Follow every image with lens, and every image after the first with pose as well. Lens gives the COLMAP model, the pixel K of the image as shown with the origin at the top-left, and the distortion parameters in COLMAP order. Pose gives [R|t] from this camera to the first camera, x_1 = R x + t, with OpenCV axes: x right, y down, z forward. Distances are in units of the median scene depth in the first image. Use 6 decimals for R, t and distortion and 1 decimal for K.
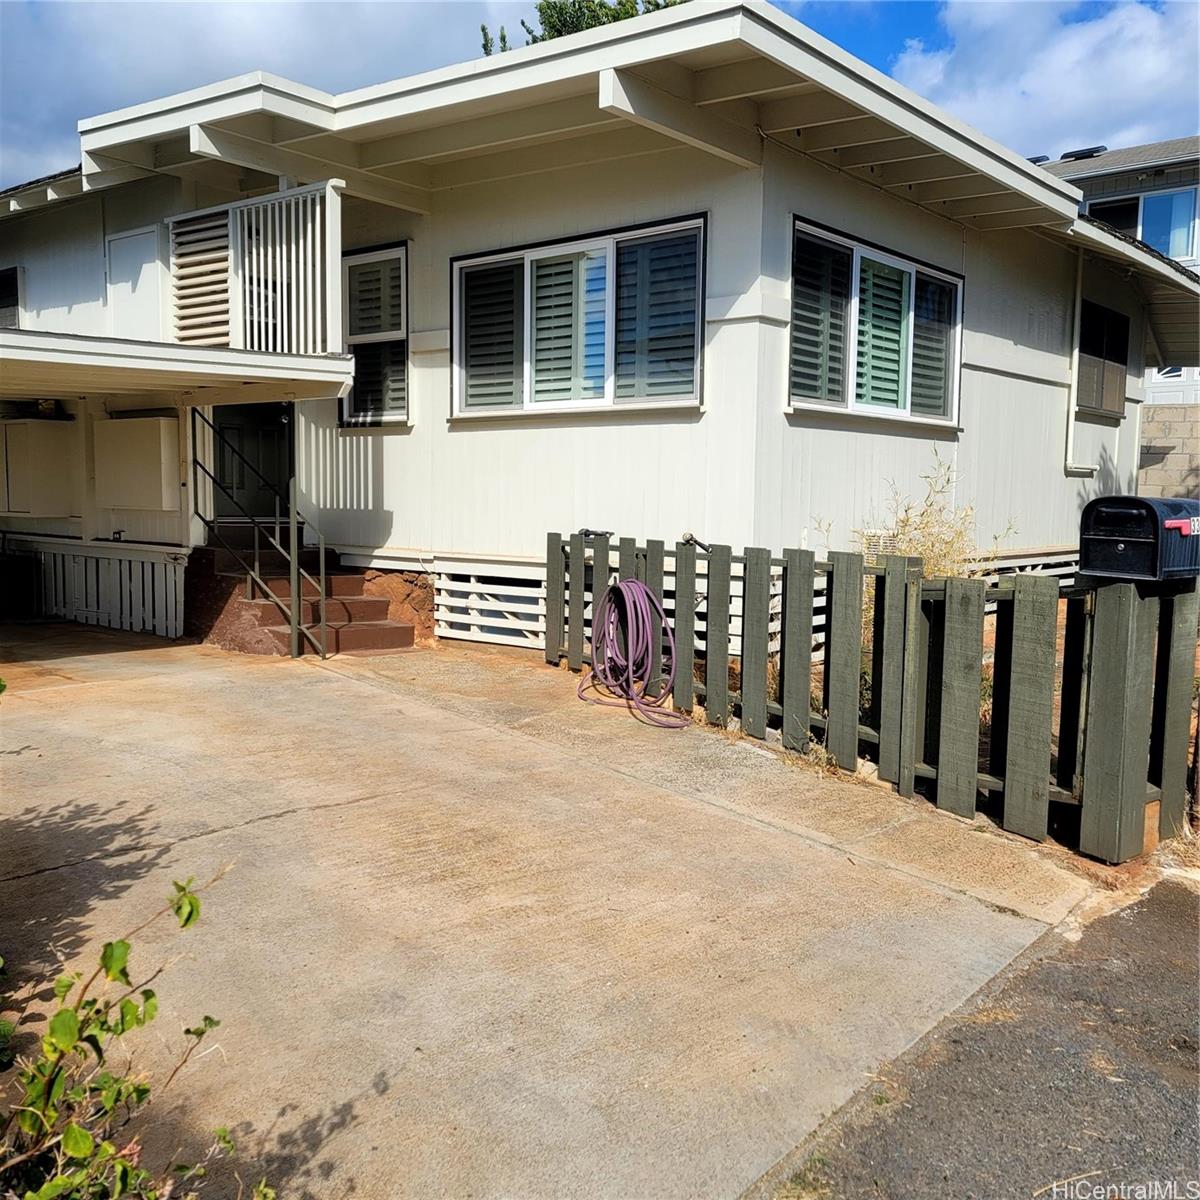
lens RADIAL K [[1170.7, 0, 598.8], [0, 1170.7, 584.4], [0, 0, 1]] dist [0.077589, -0.032902]
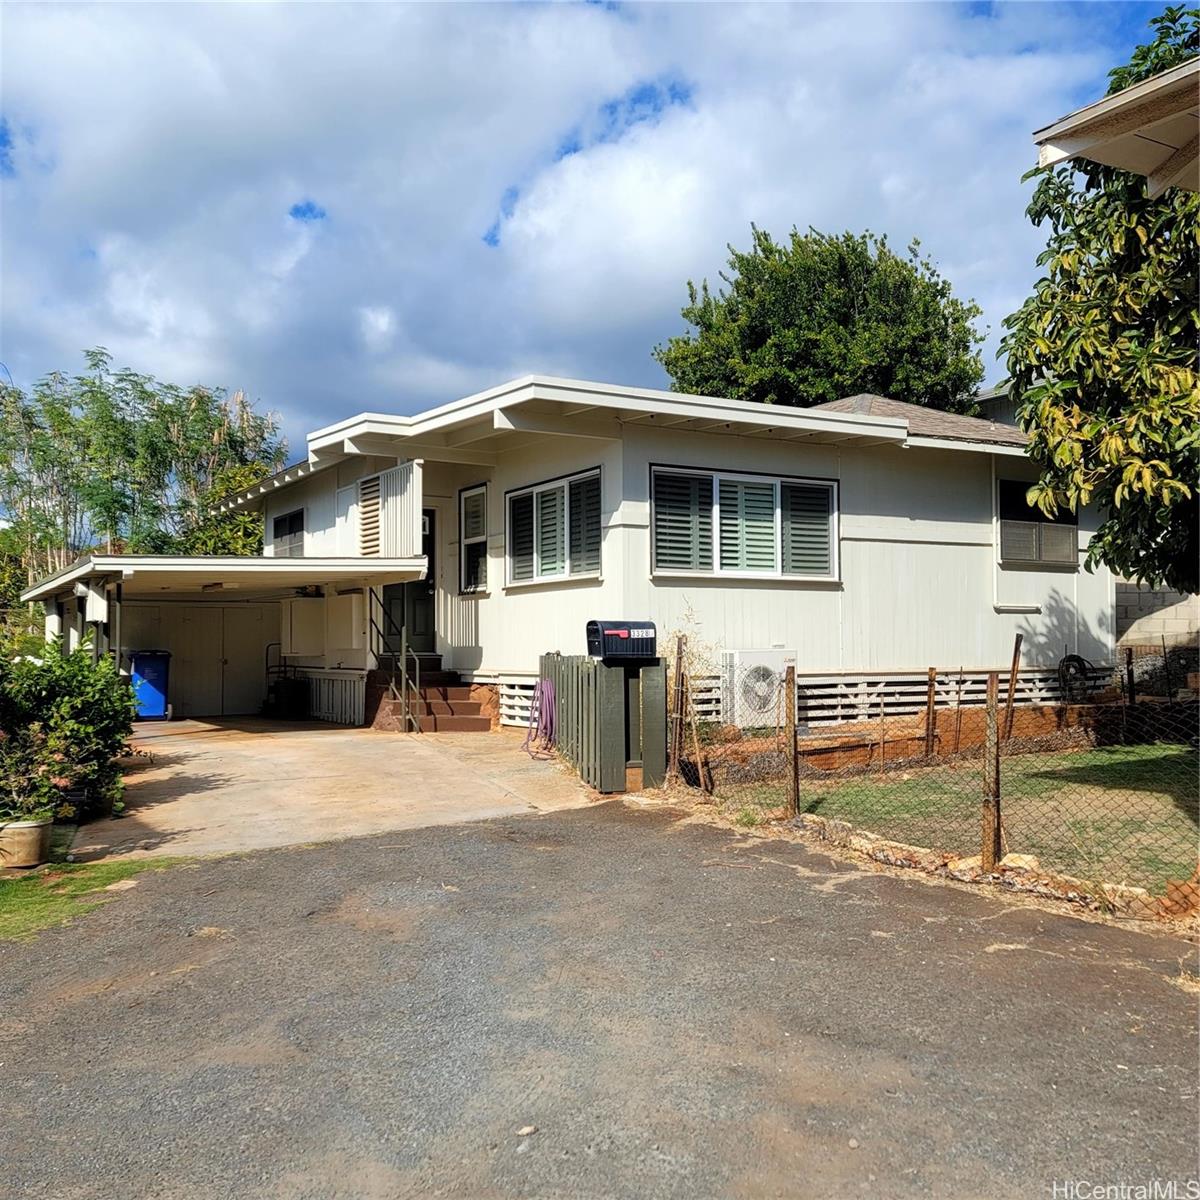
lens RADIAL K [[1169.0, 0, 598.7], [0, 1169.0, 615.7], [0, 0, 1]] dist [0.088080, -0.004347]
pose [[0.943609, -0.028319, -0.329848, 0.526484], [-0.006896, 0.994437, -0.105107, 0.065629], [0.330990, 0.101455, 0.938165, -0.469157]]
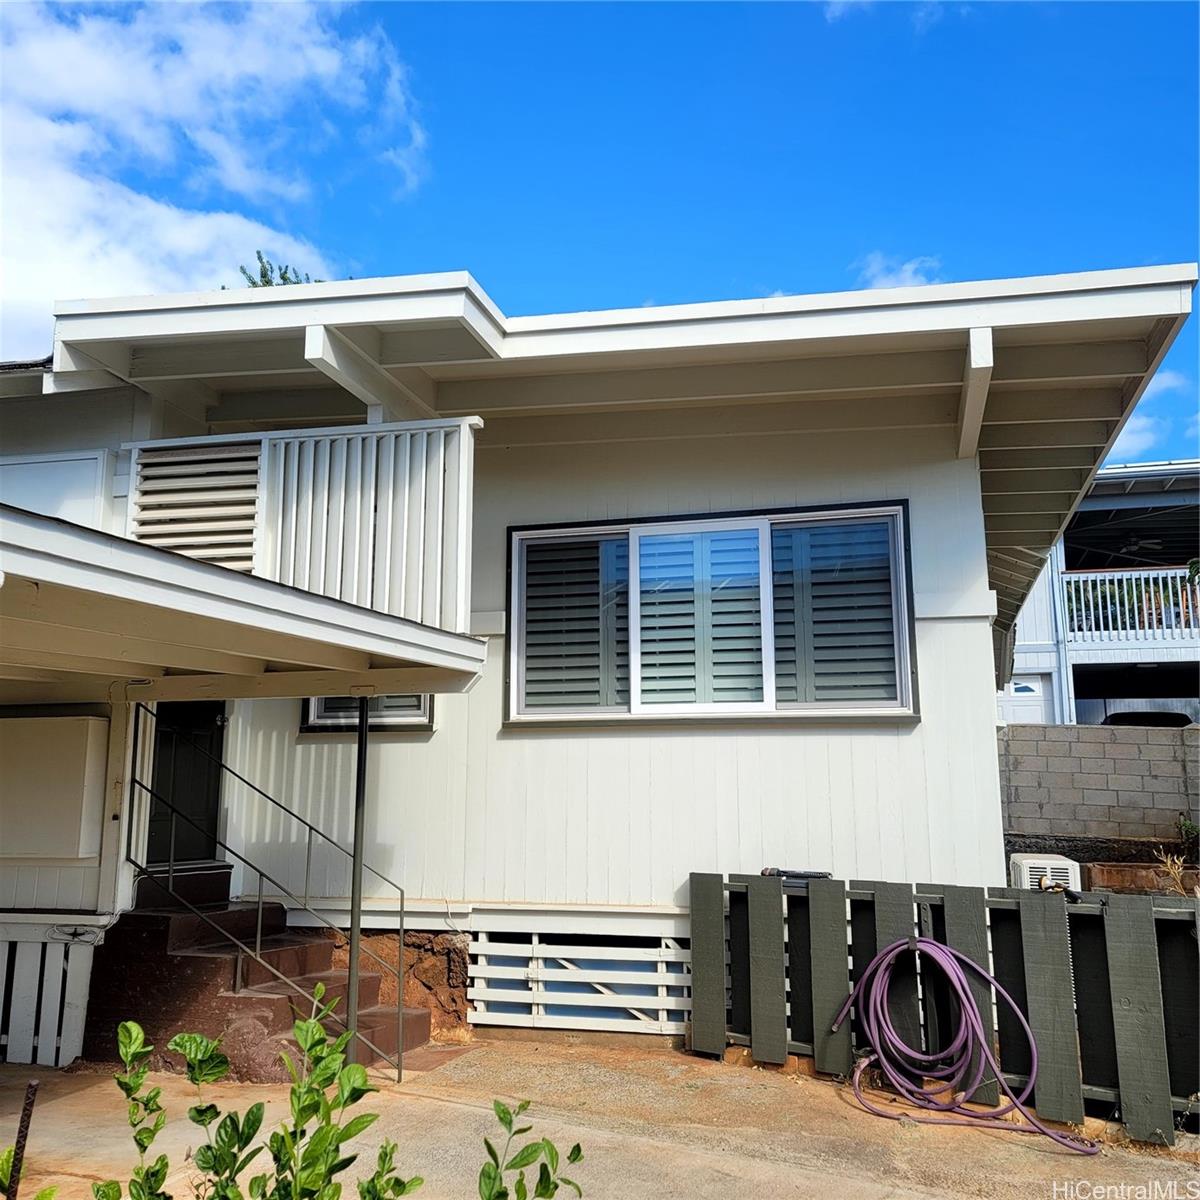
lens RADIAL K [[1170.7, 0, 598.8], [0, 1170.7, 584.4], [0, 0, 1]] dist [0.077589, -0.032902]
pose [[0.910127, 0.067242, 0.408837, -0.391859], [0.040017, 0.967864, -0.248269, -0.034749], [-0.412393, 0.242317, 0.878188, 0.271291]]
